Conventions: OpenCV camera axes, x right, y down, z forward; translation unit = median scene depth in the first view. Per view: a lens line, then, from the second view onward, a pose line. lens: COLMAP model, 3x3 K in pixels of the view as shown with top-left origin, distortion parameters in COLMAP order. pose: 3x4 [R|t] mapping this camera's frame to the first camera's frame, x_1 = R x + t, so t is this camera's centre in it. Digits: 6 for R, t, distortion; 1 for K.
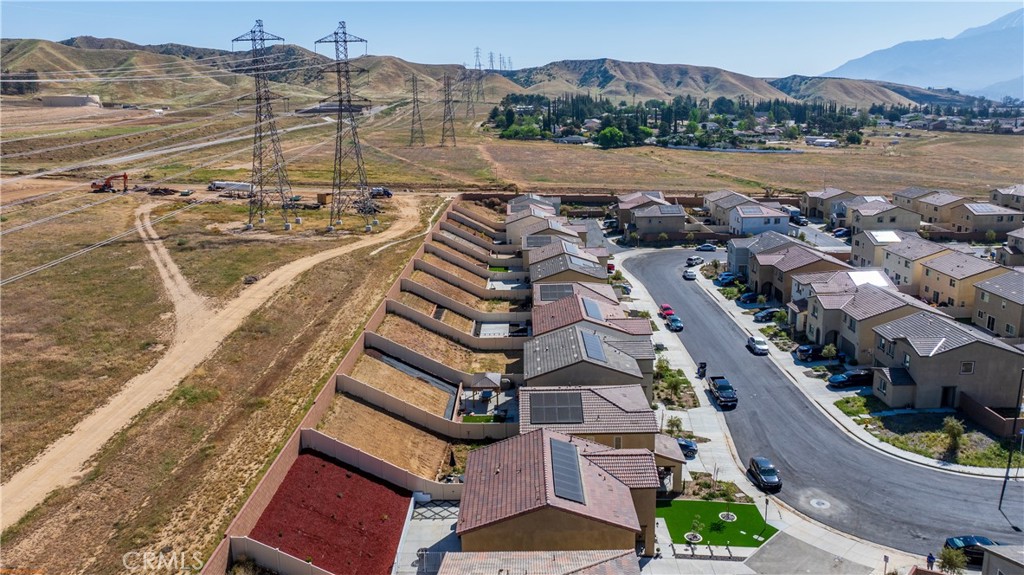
lens RADIAL K [[721.6, 0, 513.5], [0, 721.6, 281.8], [0, 0, 1]] dist [-0.014543, -0.000754]
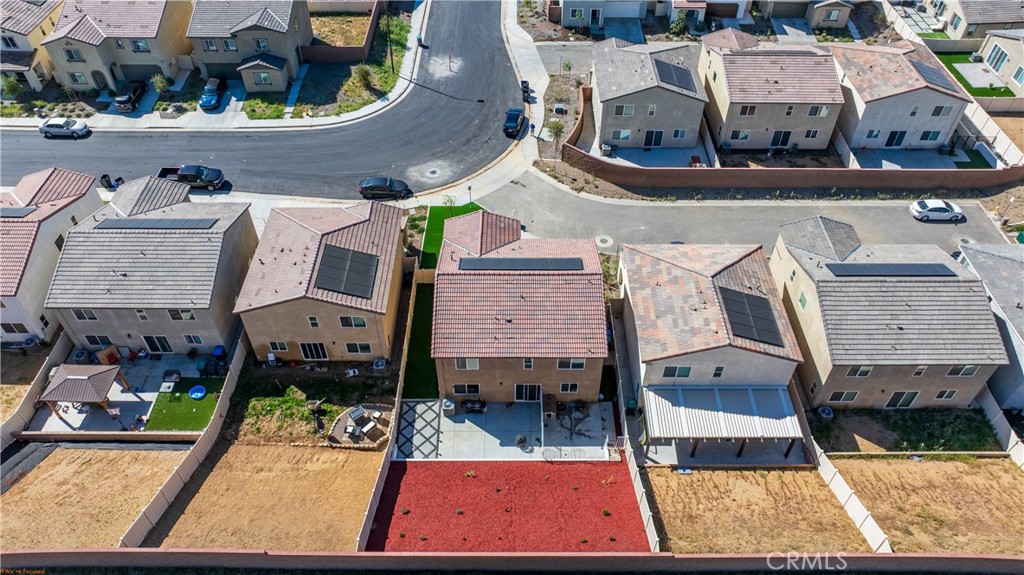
lens RADIAL K [[721.6, 0, 513.5], [0, 721.6, 281.8], [0, 0, 1]] dist [-0.014543, -0.000754]
pose [[-0.008368, -0.695717, 0.718267, -0.569065], [0.233547, 0.697067, 0.677903, -0.350541], [-0.972310, 0.173422, 0.156649, 0.706999]]
